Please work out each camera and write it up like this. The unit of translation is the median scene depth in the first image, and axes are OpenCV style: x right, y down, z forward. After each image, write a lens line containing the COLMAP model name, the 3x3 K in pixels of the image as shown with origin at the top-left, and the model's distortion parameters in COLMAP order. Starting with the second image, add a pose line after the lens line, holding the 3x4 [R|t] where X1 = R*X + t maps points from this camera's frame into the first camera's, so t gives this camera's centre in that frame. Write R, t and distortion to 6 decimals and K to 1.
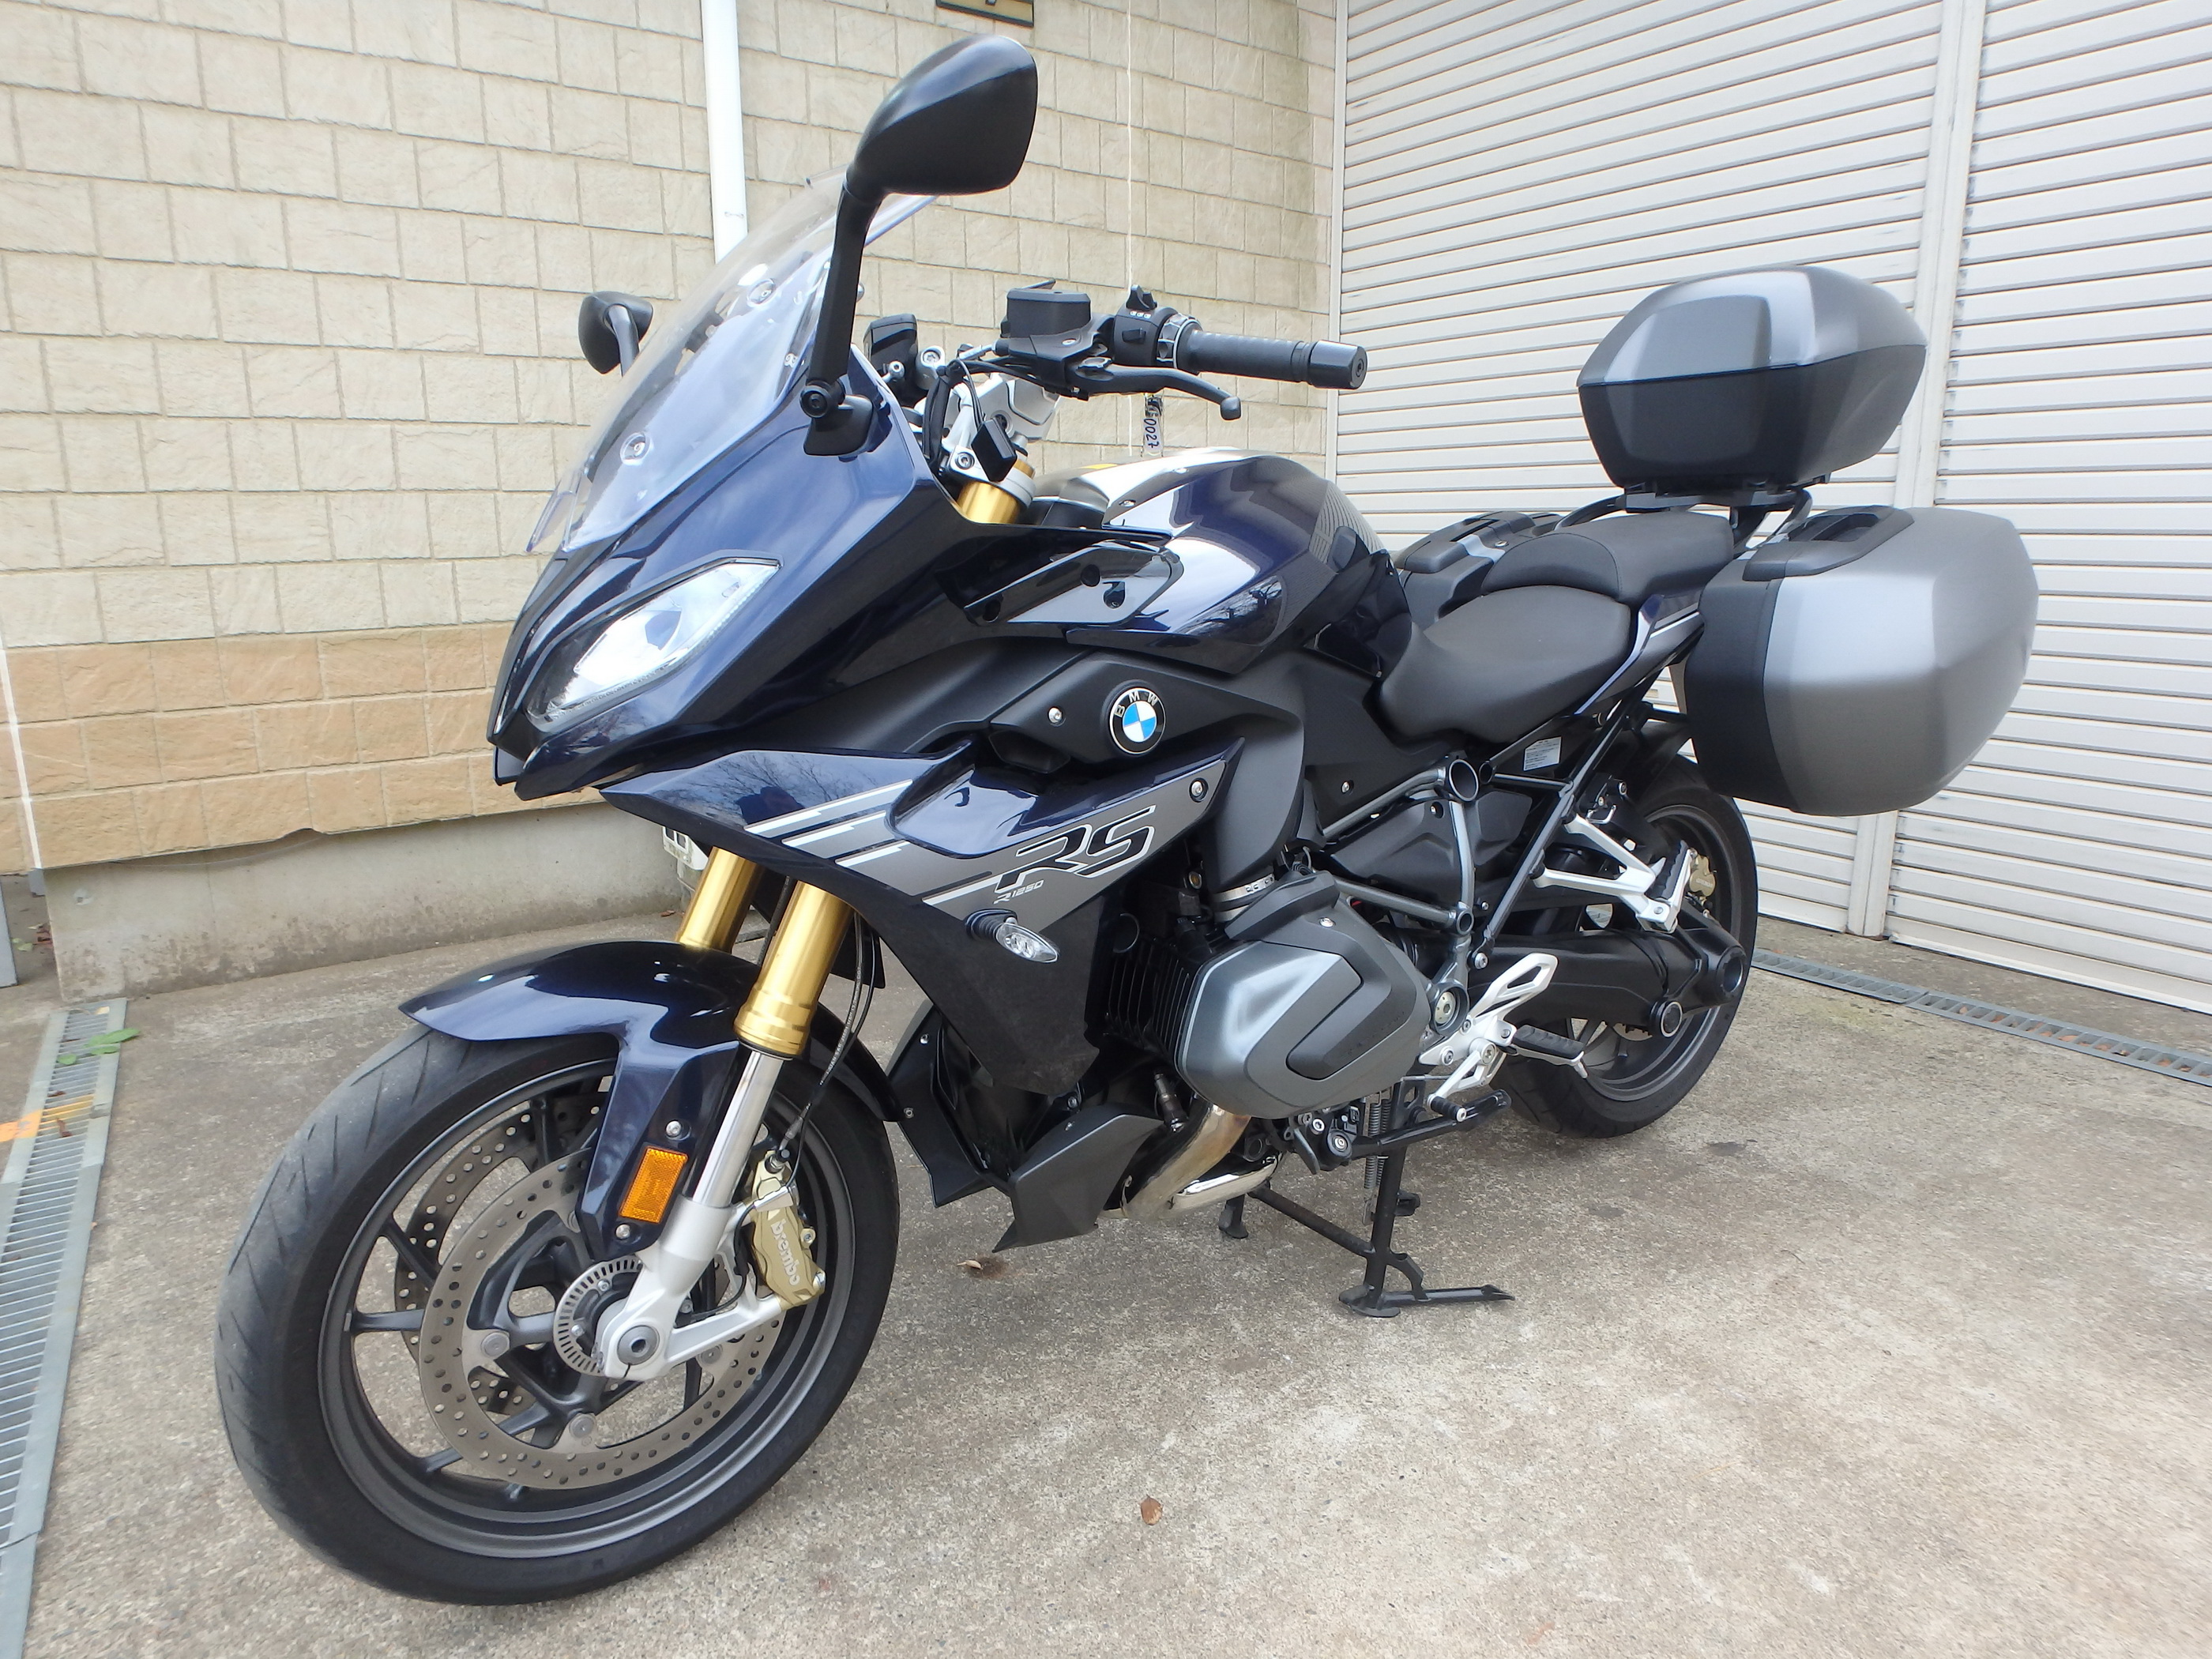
lens RADIAL K [[1372.5, 0, 1112.7], [0, 1372.5, 836.7], [0, 0, 1]] dist [-0.048125, 0.015658]
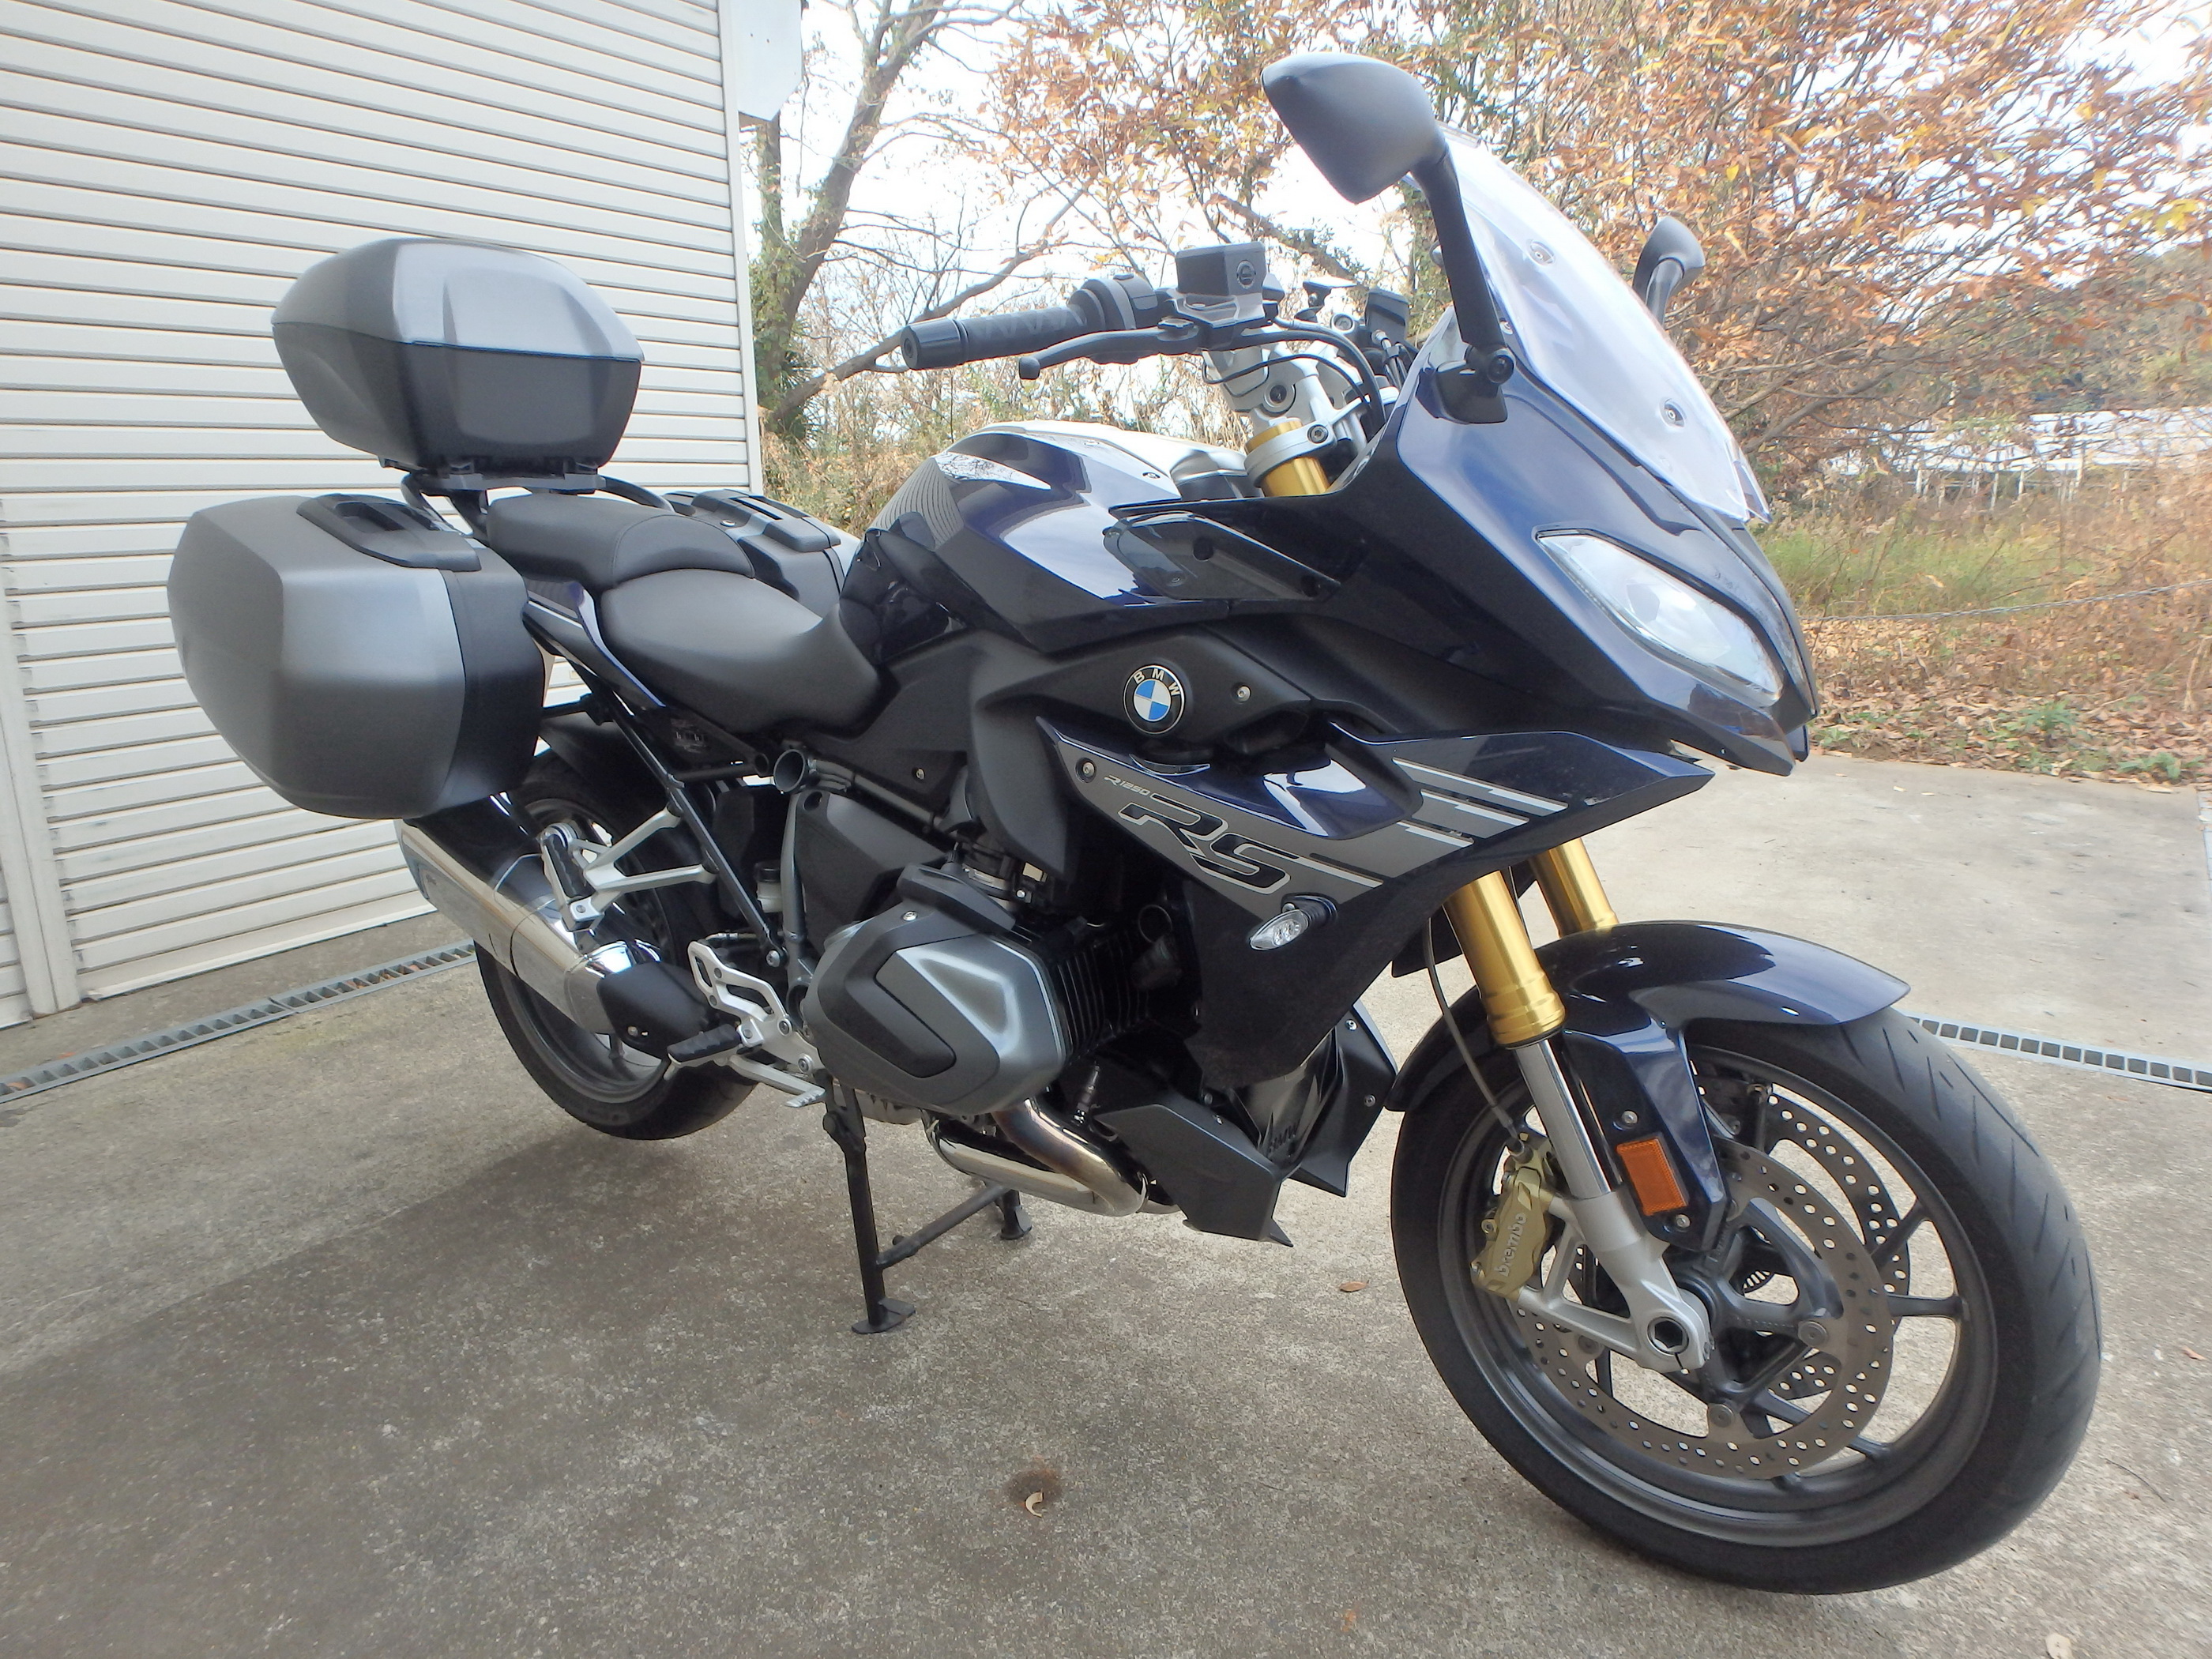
lens RADIAL K [[1372.5, 0, 1116.6], [0, 1372.5, 832.2], [0, 0, 1]] dist [-0.048125, 0.015658]
pose [[-0.337046, -0.209357, 0.917916, -0.508441], [0.218908, 0.930816, 0.292679, -0.162389], [-0.915685, 0.299586, -0.267898, 0.745077]]
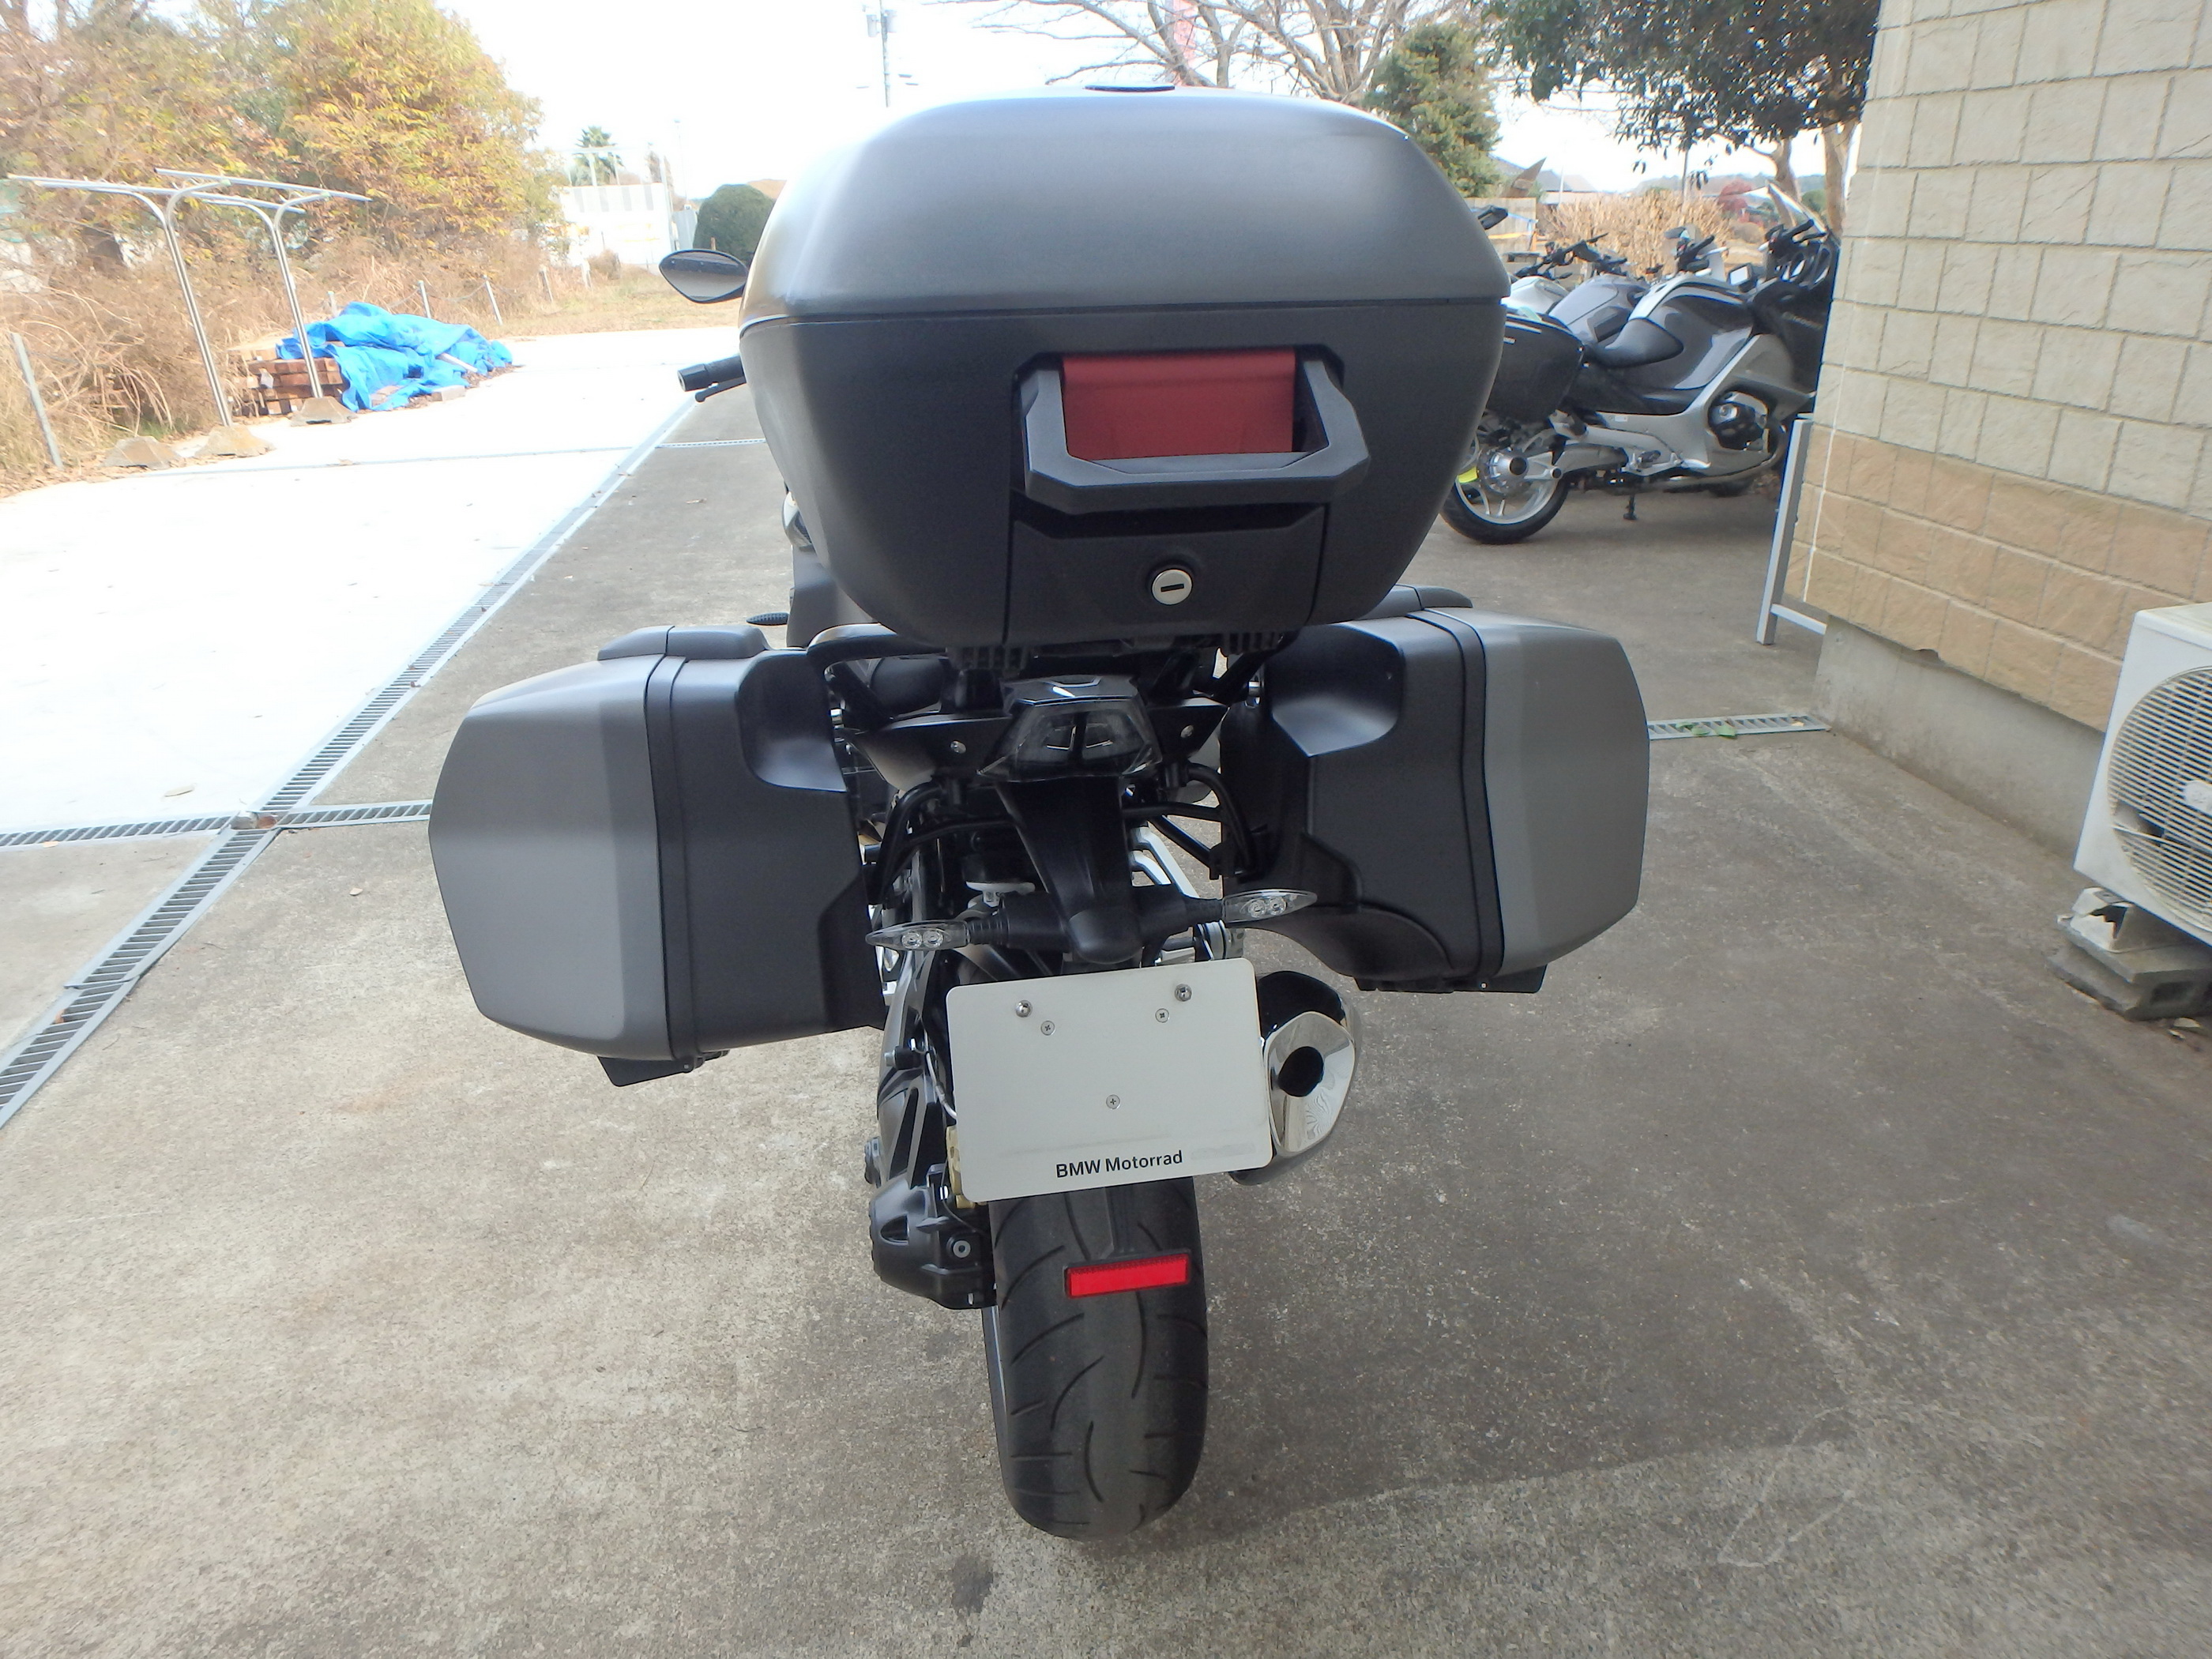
lens RADIAL K [[1372.5, 0, 1114.6], [0, 1372.5, 834.1], [0, 0, 1]] dist [-0.048125, 0.015658]
pose [[-0.430503, 0.387782, -0.815041, 0.684618], [-0.178790, 0.848473, 0.498125, -0.345226], [0.884704, 0.360166, -0.295938, 0.941774]]
